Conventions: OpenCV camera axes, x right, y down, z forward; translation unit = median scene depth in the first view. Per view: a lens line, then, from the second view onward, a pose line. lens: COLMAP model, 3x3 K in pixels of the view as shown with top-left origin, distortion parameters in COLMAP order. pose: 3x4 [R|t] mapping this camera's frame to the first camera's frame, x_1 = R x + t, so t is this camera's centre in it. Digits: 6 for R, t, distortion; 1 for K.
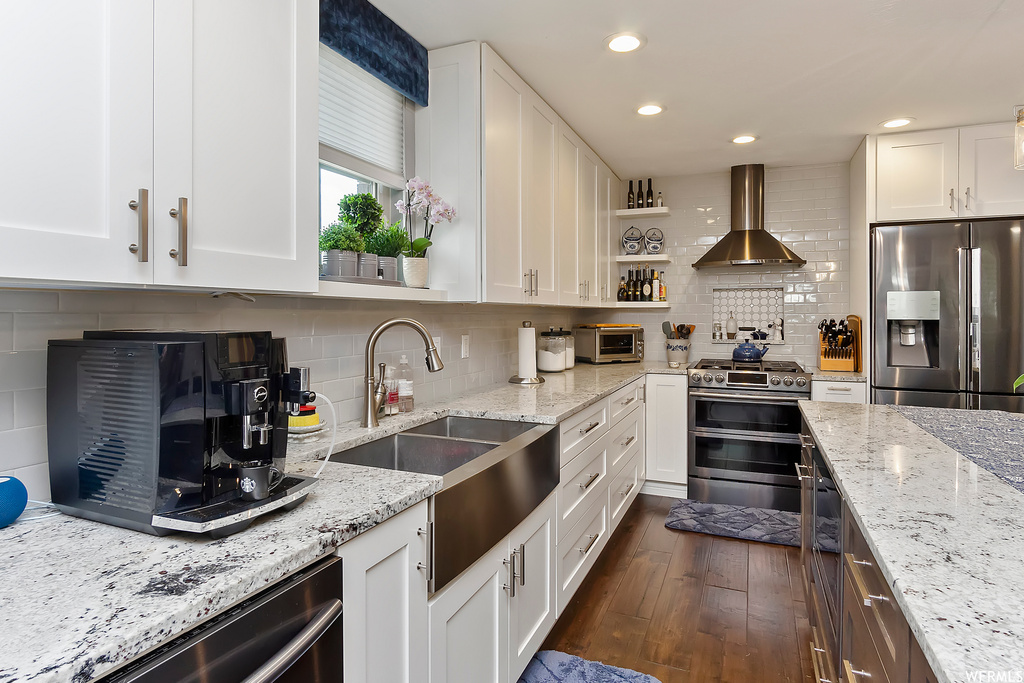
lens RADIAL K [[557.3, 0, 515.5], [0, 557.3, 321.3], [0, 0, 1]] dist [0.002202, -0.000912]
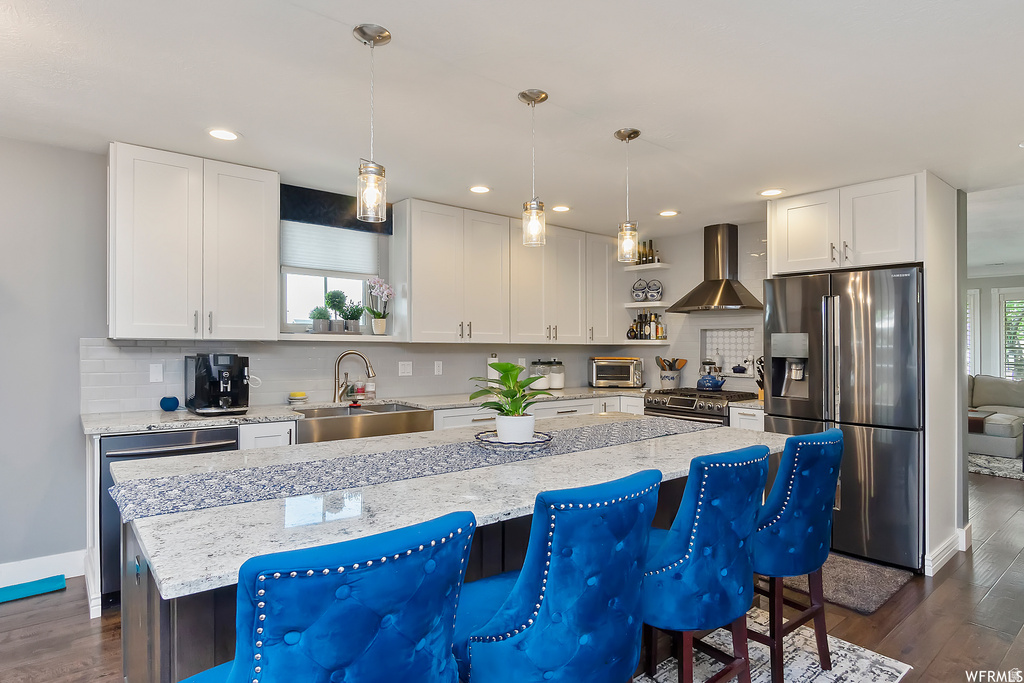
lens RADIAL K [[557.3, 0, 516.3], [0, 557.3, 341.2], [0, 0, 1]] dist [0.002202, -0.000912]
pose [[0.882642, 0.004598, -0.470024, 0.588696], [-0.015588, 0.999688, -0.019492, -0.003648], [0.469788, 0.024531, 0.882438, -0.237195]]
